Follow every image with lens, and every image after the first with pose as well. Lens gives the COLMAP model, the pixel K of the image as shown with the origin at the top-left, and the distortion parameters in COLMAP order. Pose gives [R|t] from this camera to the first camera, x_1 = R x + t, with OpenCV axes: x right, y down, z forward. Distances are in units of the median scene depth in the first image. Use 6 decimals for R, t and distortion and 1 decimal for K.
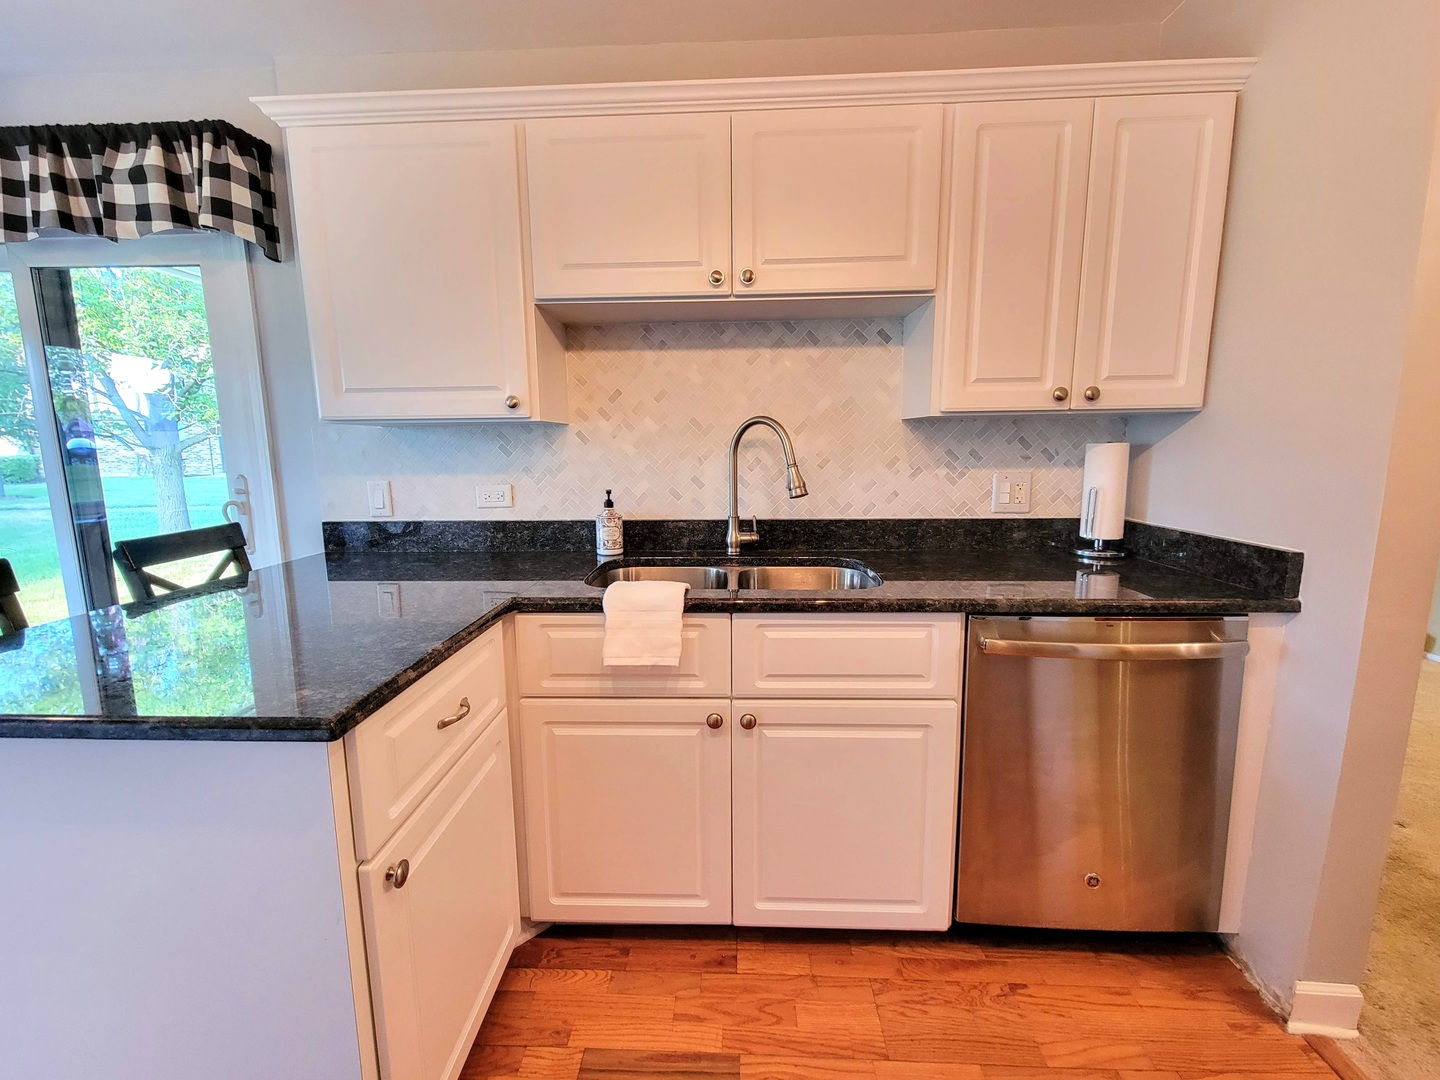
lens RADIAL K [[585.3, 0, 715.8], [0, 585.3, 534.9], [0, 0, 1]] dist [-0.006447, 0.000188]
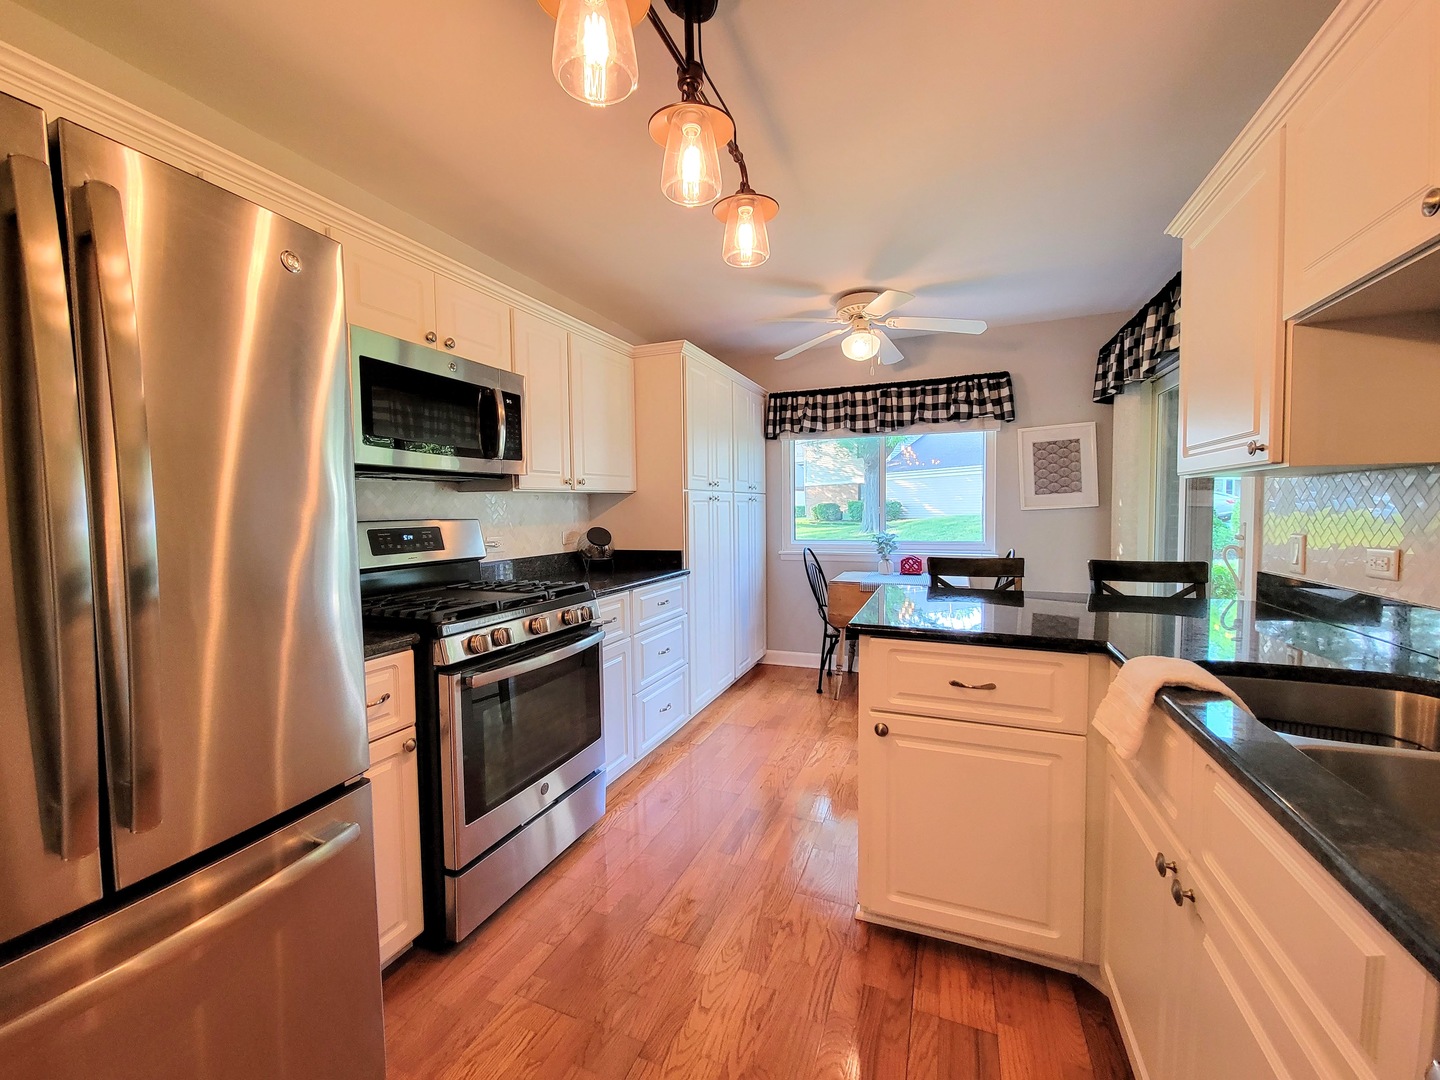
lens RADIAL K [[584.9, 0, 712.5], [0, 584.9, 534.8], [0, 0, 1]] dist [0.000110, -0.000359]
pose [[-0.338915, 0.056471, -0.939121, 0.633298], [-0.130248, 0.985769, 0.106281, -0.073589], [0.931758, 0.158339, -0.326736, 0.465851]]
